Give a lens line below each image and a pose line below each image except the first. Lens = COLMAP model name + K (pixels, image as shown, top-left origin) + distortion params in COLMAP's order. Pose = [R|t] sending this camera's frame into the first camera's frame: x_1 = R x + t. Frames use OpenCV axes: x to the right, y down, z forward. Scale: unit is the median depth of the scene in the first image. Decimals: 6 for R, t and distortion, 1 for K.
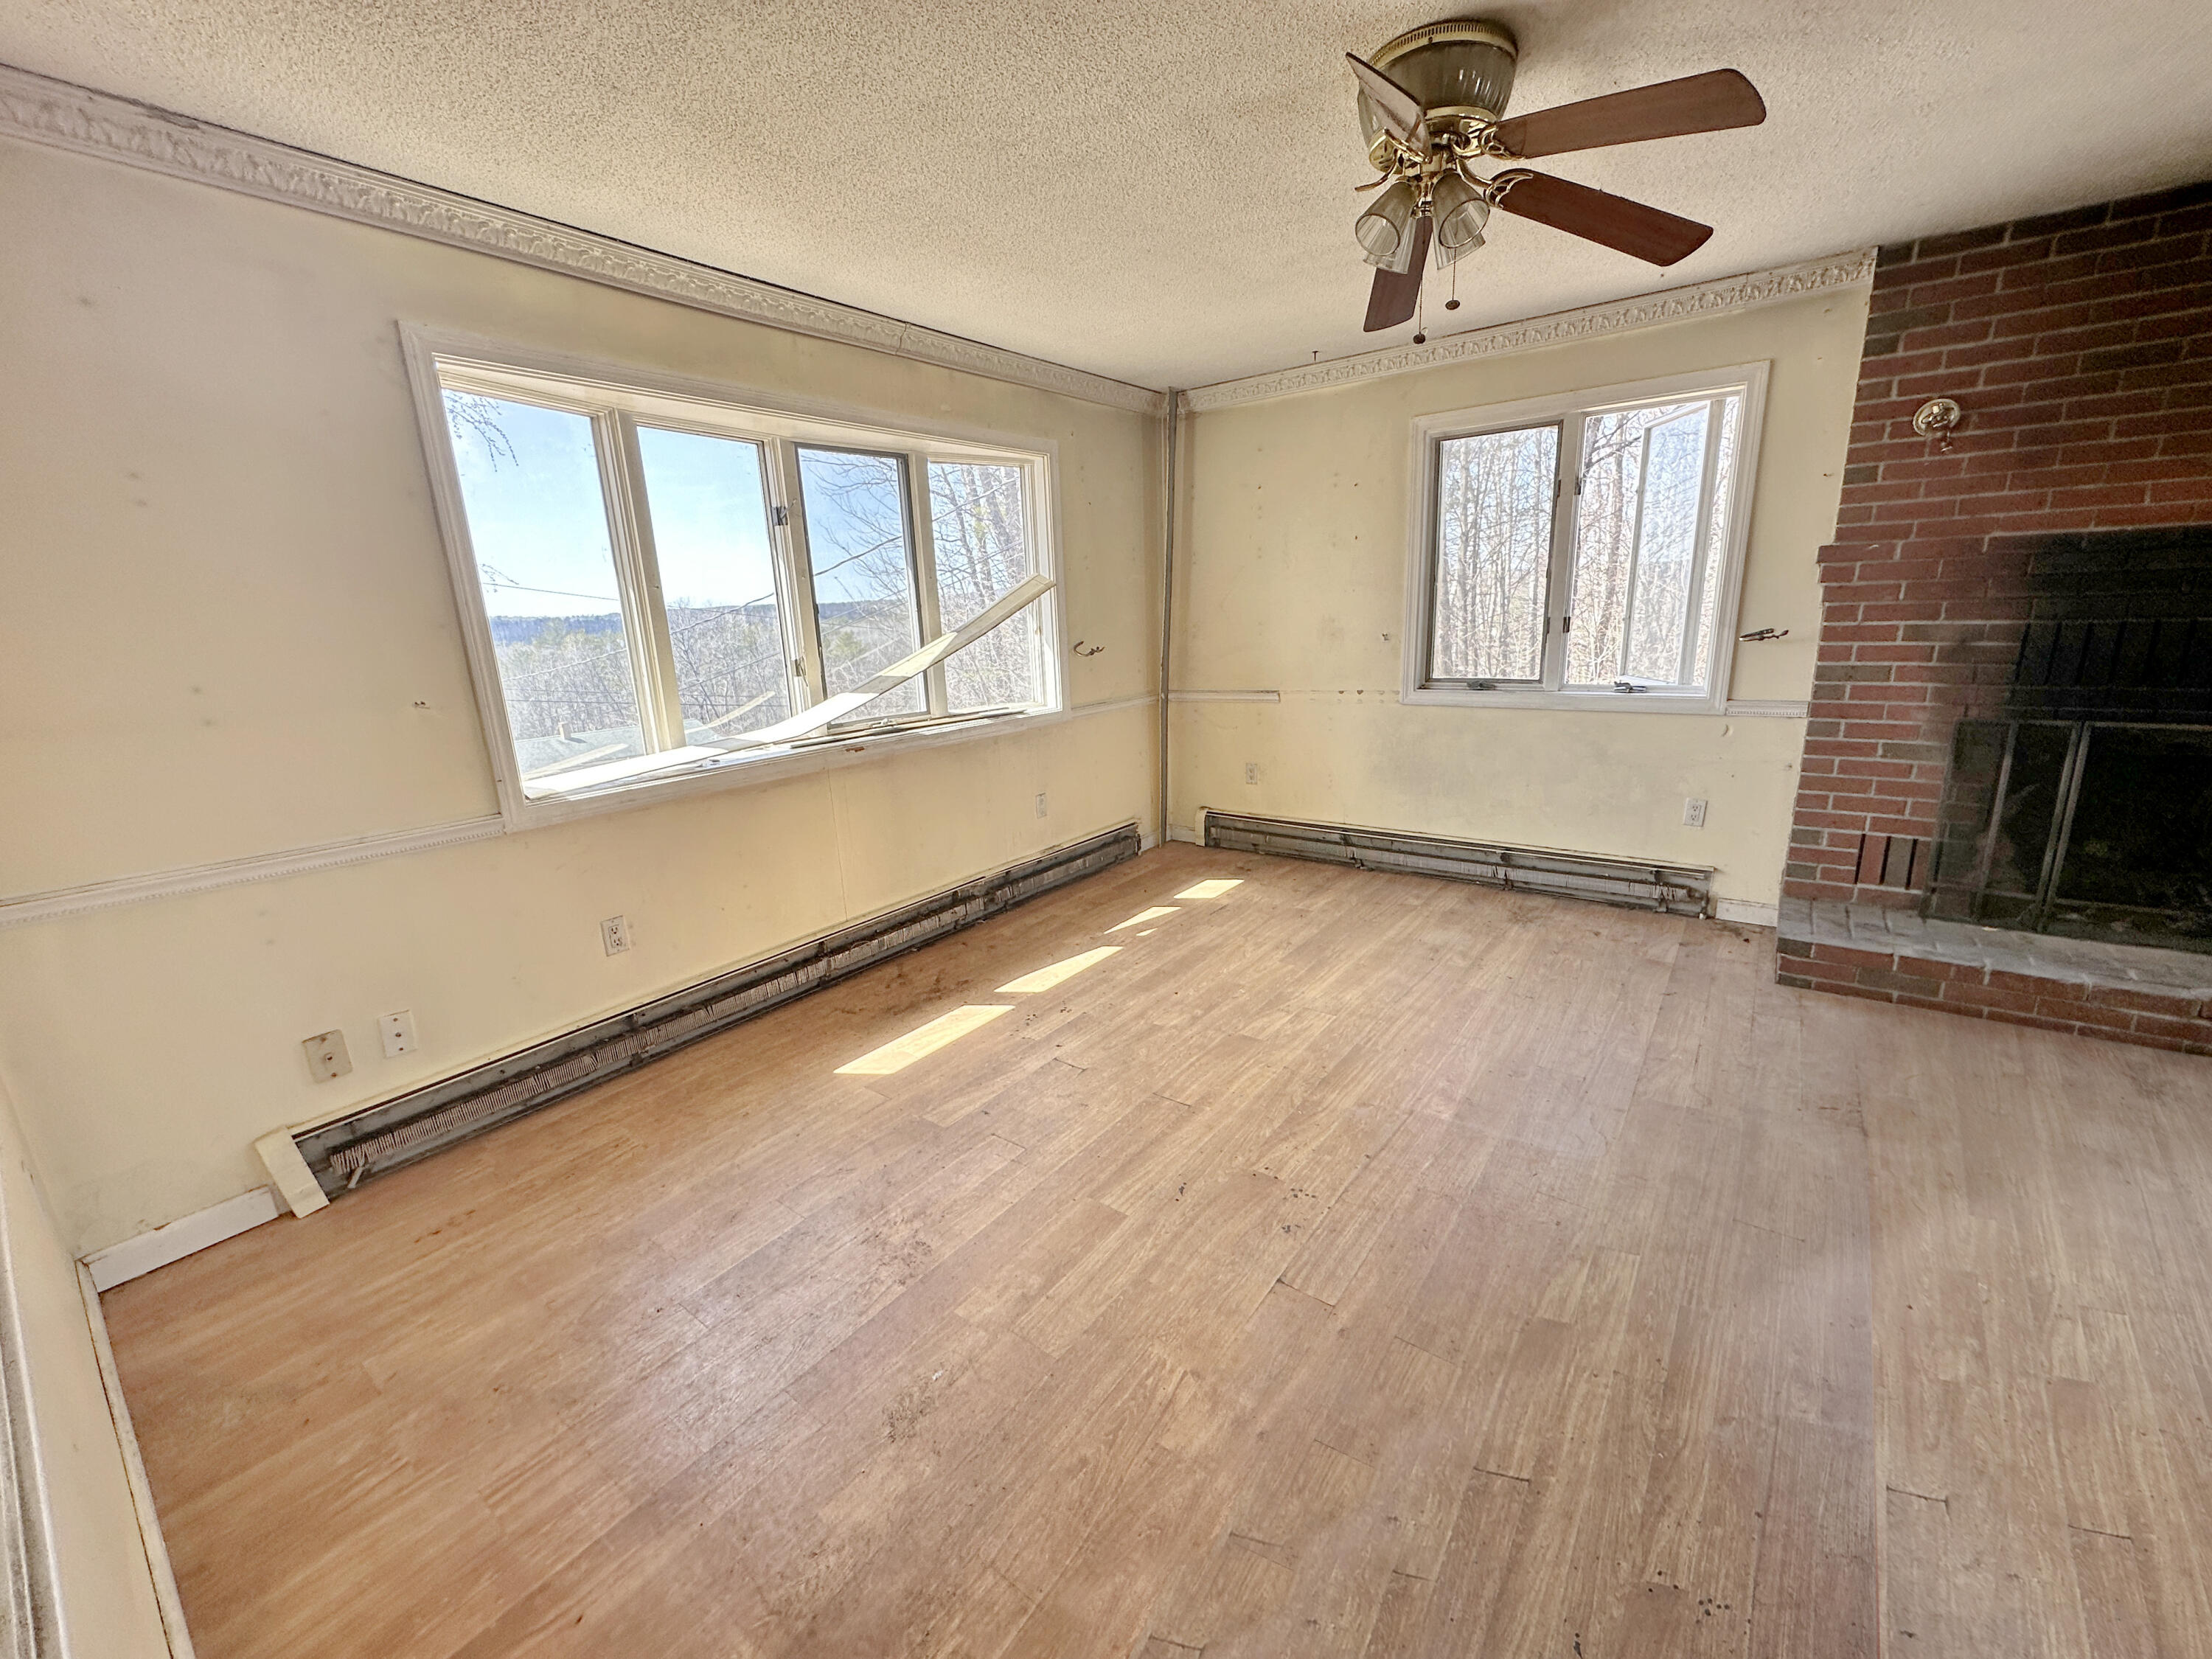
lens RADIAL K [[885.1, 0, 1105.1], [0, 885.1, 830.7], [0, 0, 1]] dist [-0.000796, 0.000717]
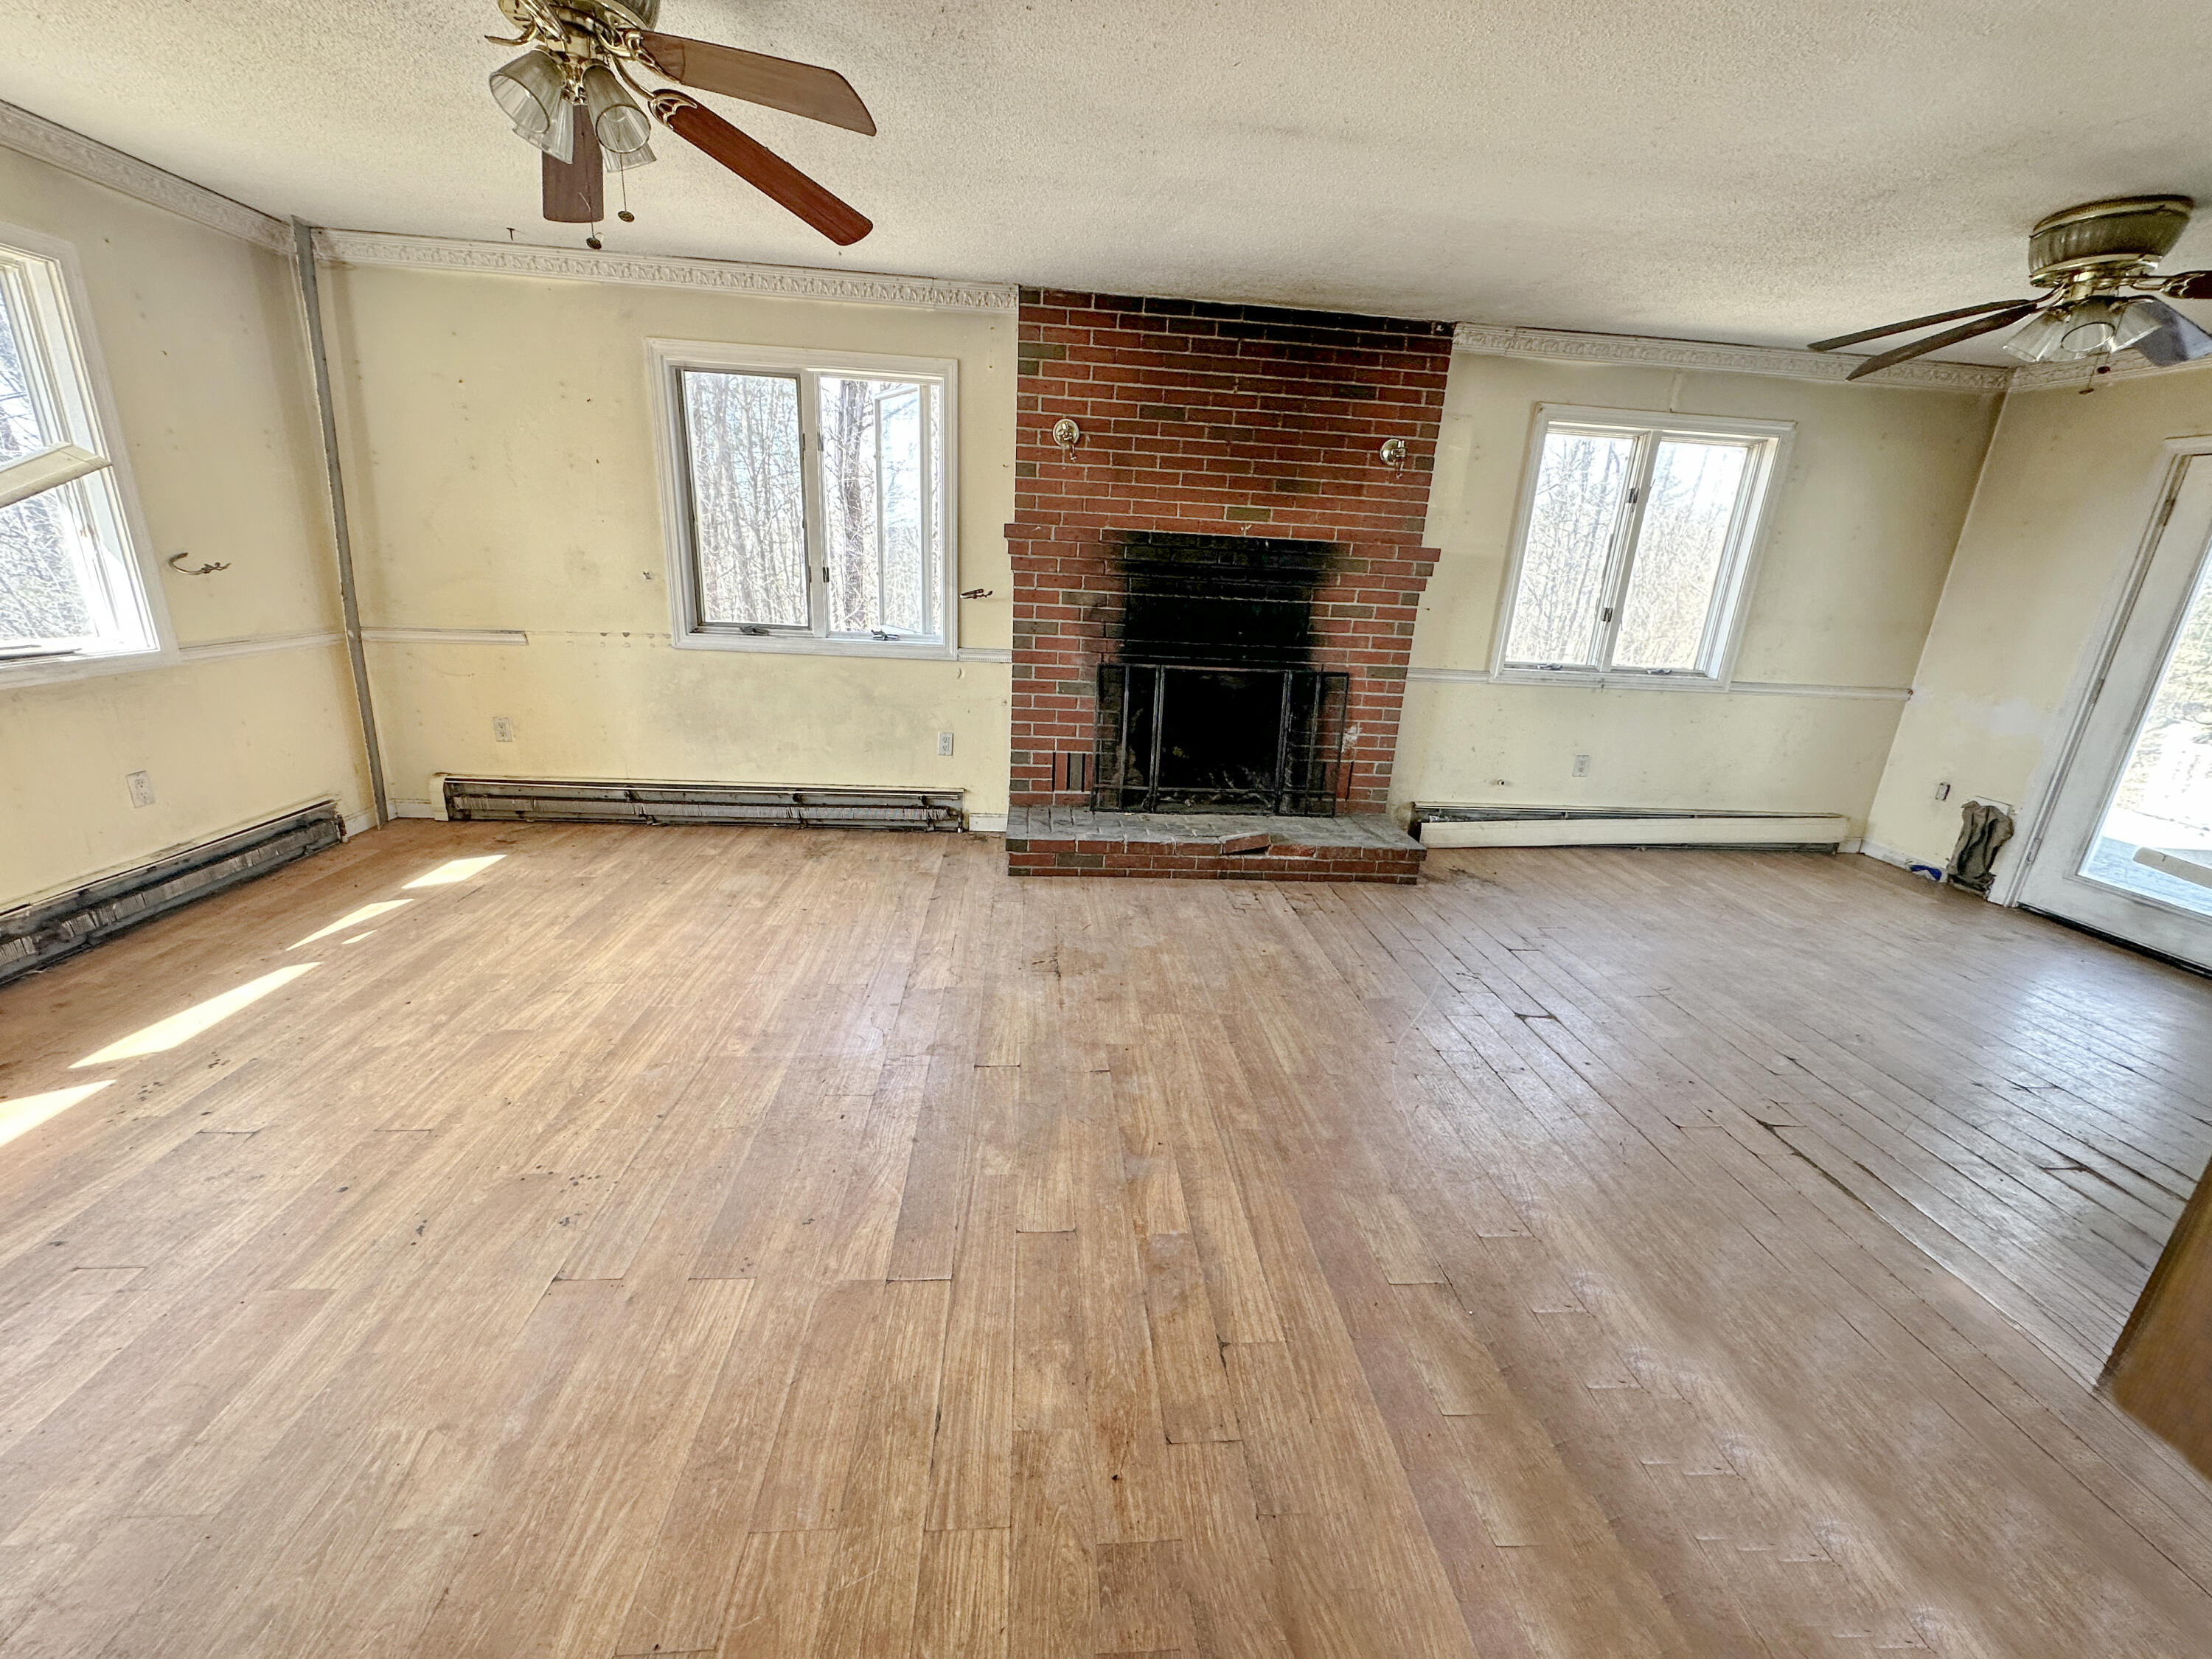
lens RADIAL K [[885.1, 0, 1104.2], [0, 885.1, 828.3], [0, 0, 1]] dist [-0.000796, 0.000717]
pose [[0.743191, -0.120935, 0.658060, 0.040487], [0.085248, 0.992629, 0.086144, 0.009486], [-0.663627, -0.007923, 0.748022, -0.028958]]
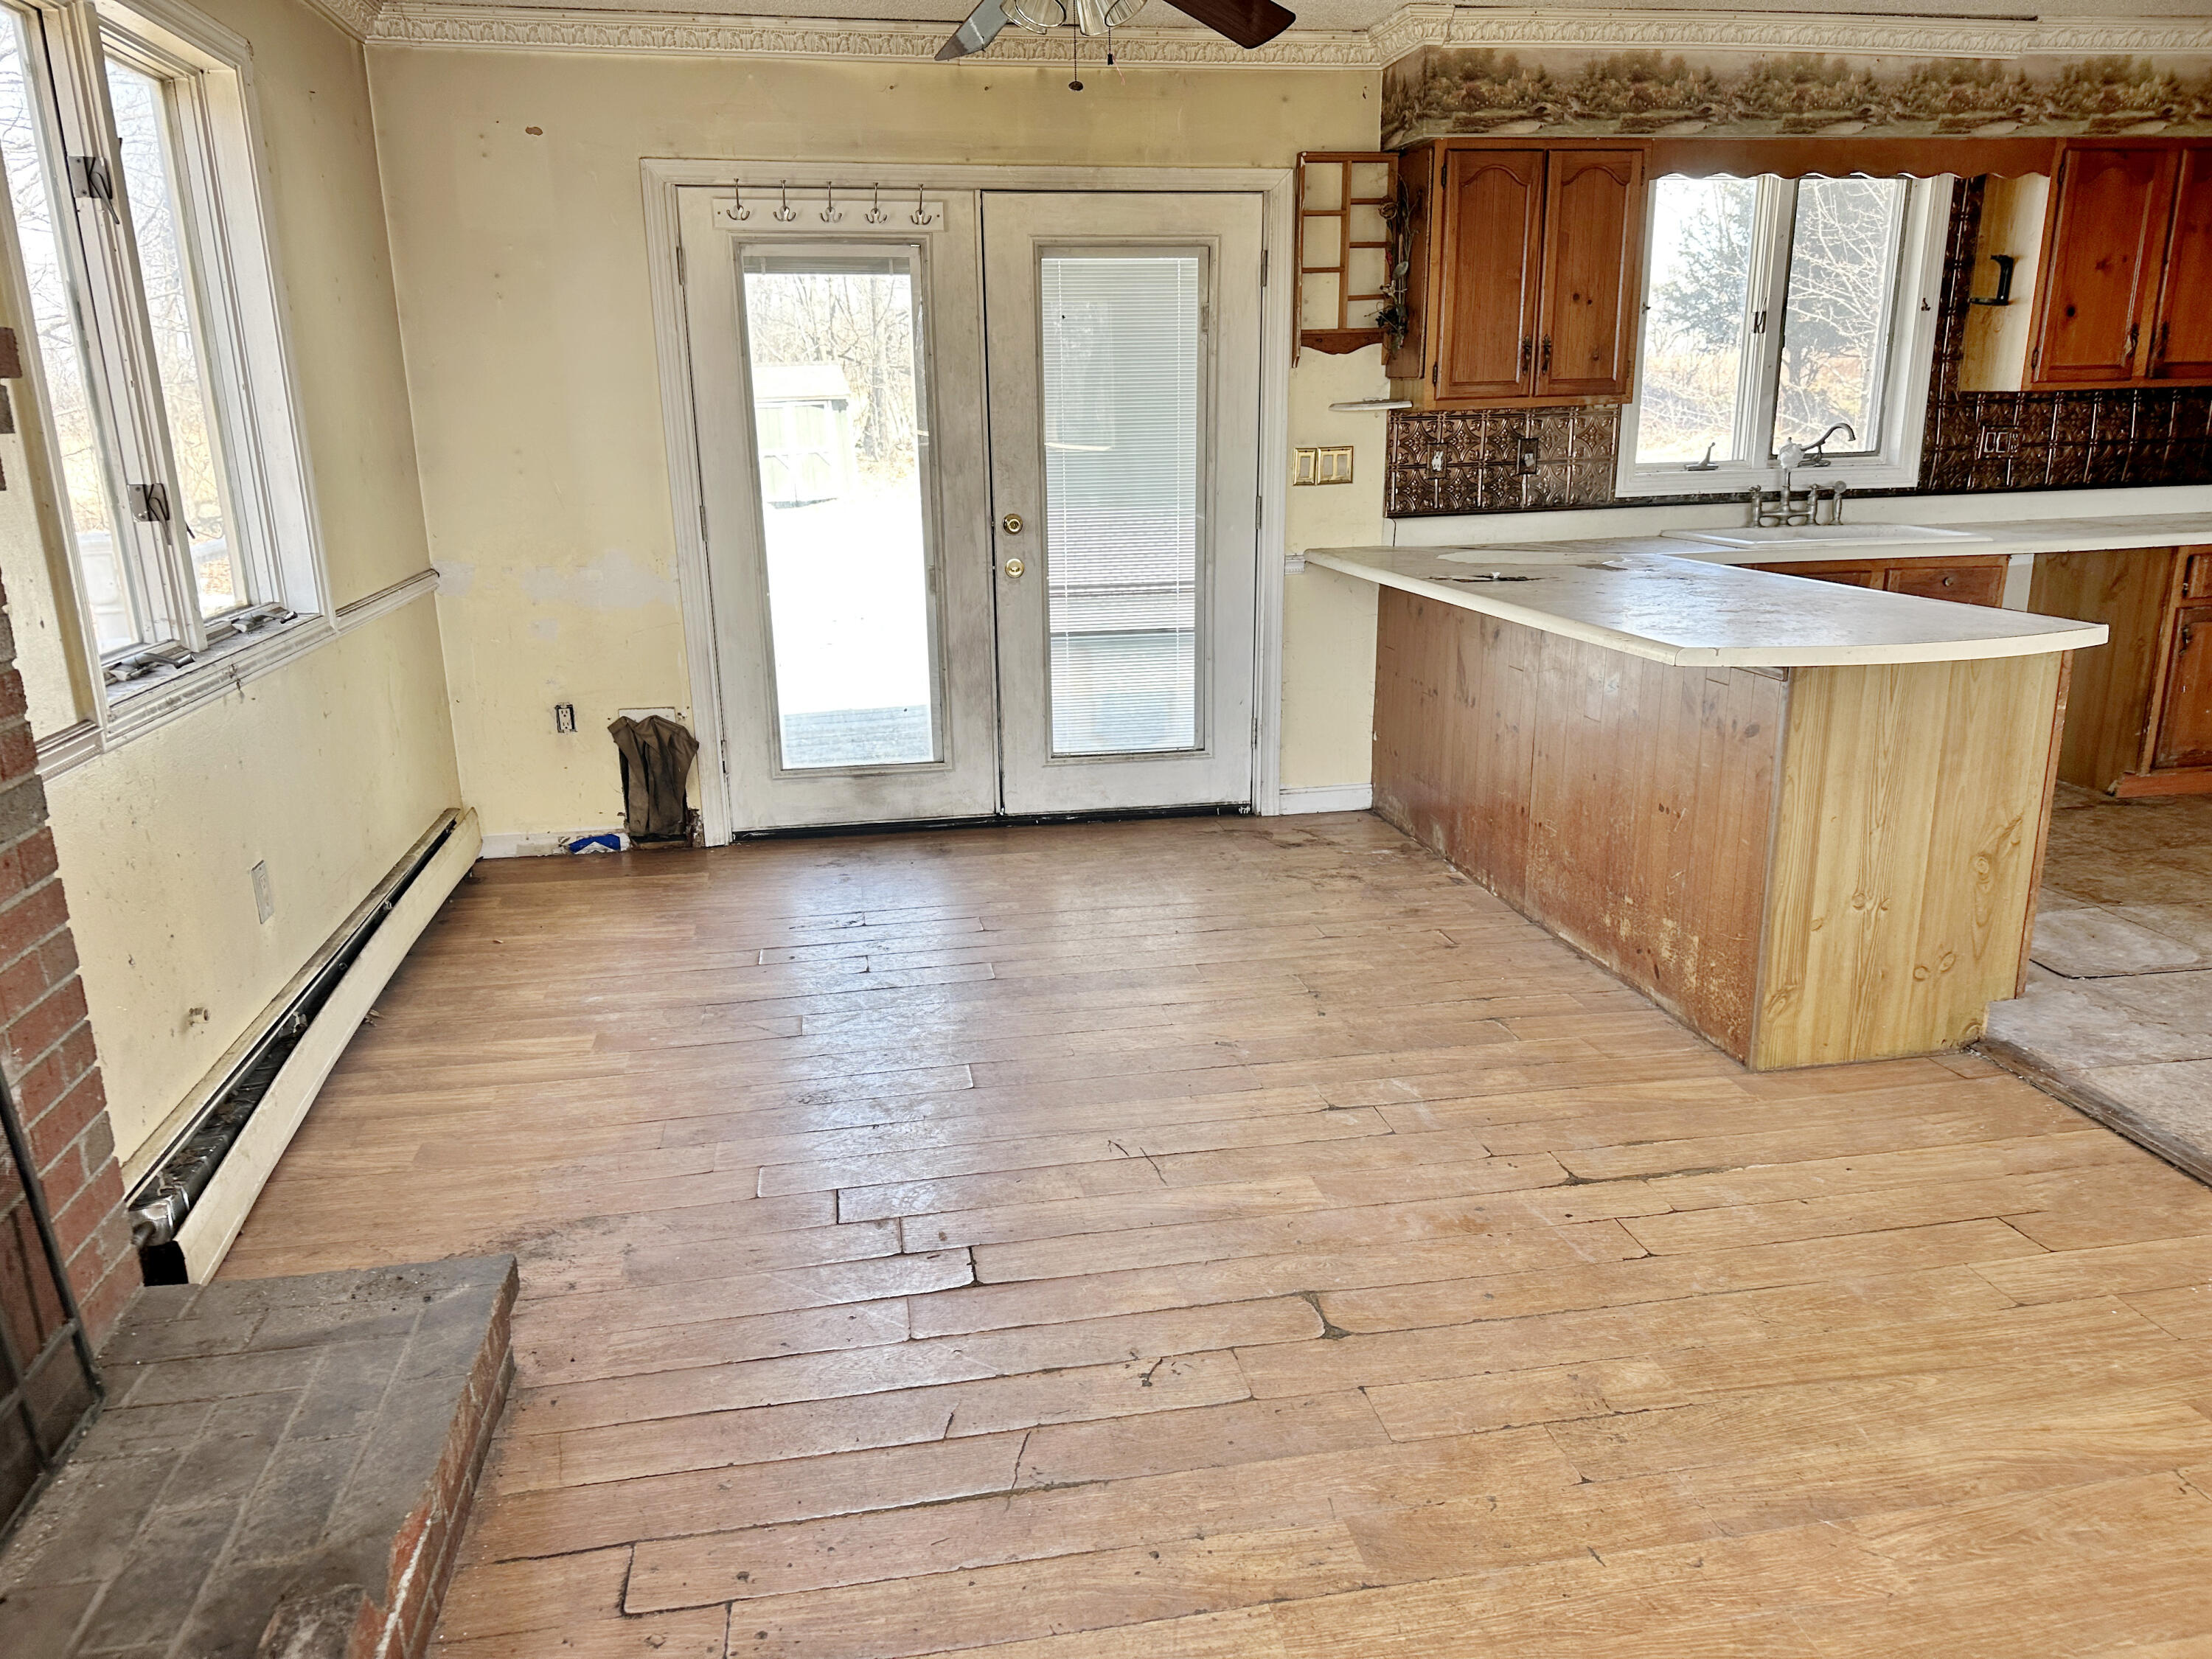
lens RADIAL K [[1554.0, 0, 1104.3], [0, 1554.0, 837.0], [0, 0, 1]] dist [0.021226, -0.023527]
pose [[-0.732123, -0.133288, 0.668005, 0.543339], [0.214178, 0.885888, 0.411498, -0.218762], [-0.646625, 0.444339, -0.620031, 0.779259]]
